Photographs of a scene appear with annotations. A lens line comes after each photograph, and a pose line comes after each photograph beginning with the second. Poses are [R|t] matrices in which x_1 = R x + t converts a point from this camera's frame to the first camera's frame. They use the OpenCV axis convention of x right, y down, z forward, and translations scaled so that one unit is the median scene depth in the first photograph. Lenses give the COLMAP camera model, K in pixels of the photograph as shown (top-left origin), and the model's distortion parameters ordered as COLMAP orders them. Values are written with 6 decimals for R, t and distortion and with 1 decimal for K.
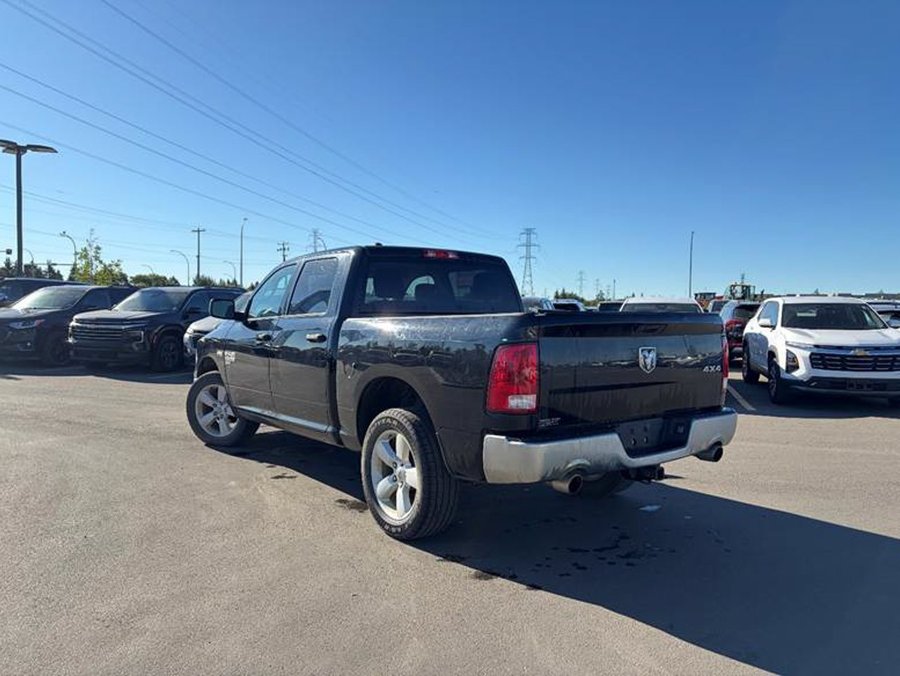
lens RADIAL K [[677.1, 0, 453.5], [0, 677.1, 340.5], [0, 0, 1]] dist [-0.008765, -0.006143]
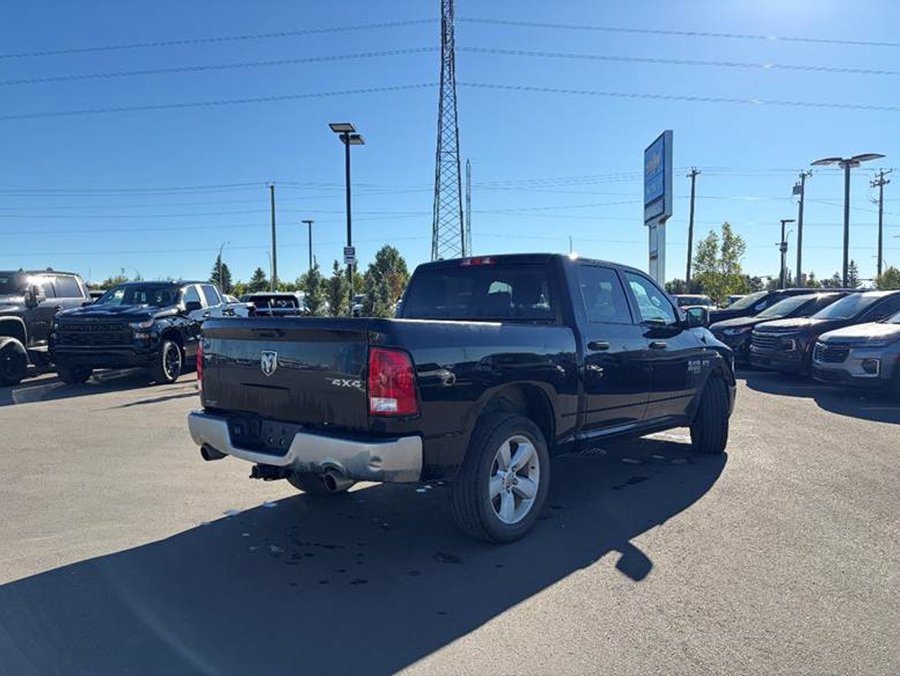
lens RADIAL K [[677.1, 0, 447.0], [0, 677.1, 345.1], [0, 0, 1]] dist [-0.008765, -0.006143]
pose [[0.227533, 0.025297, -0.973442, 0.290566], [-0.031673, 0.999326, 0.018566, -0.005842], [0.973255, 0.026607, 0.228181, 0.219655]]
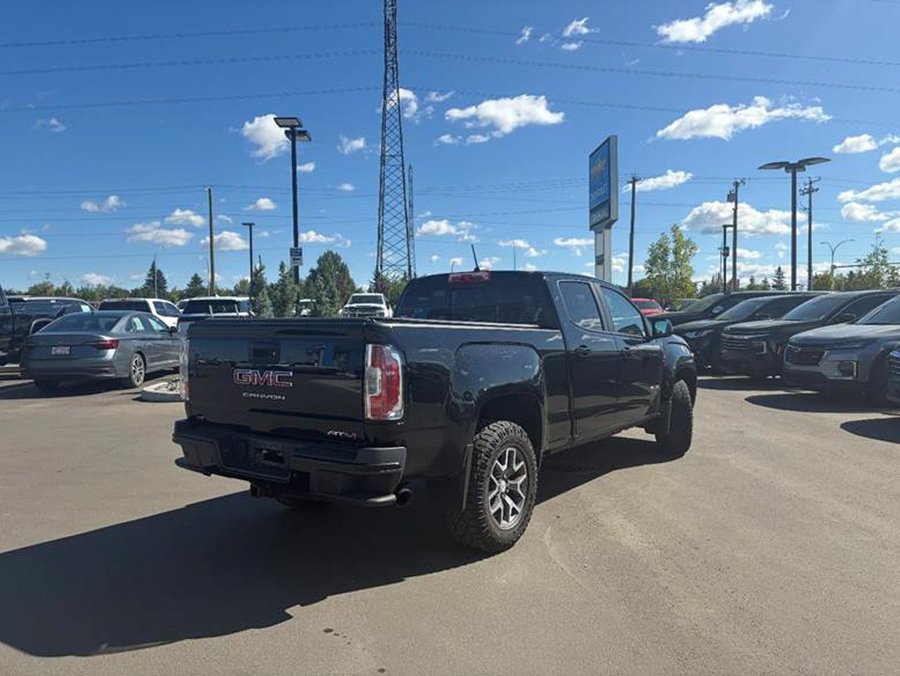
lens RADIAL K [[677.1, 0, 443.6], [0, 677.1, 334.1], [0, 0, 1]] dist [-0.008765, -0.006143]
pose [[0.305314, -0.001151, -0.952251, 0.236821], [-0.023153, 0.999695, -0.008631, -0.004376], [0.951970, 0.024683, 0.305194, 0.214491]]
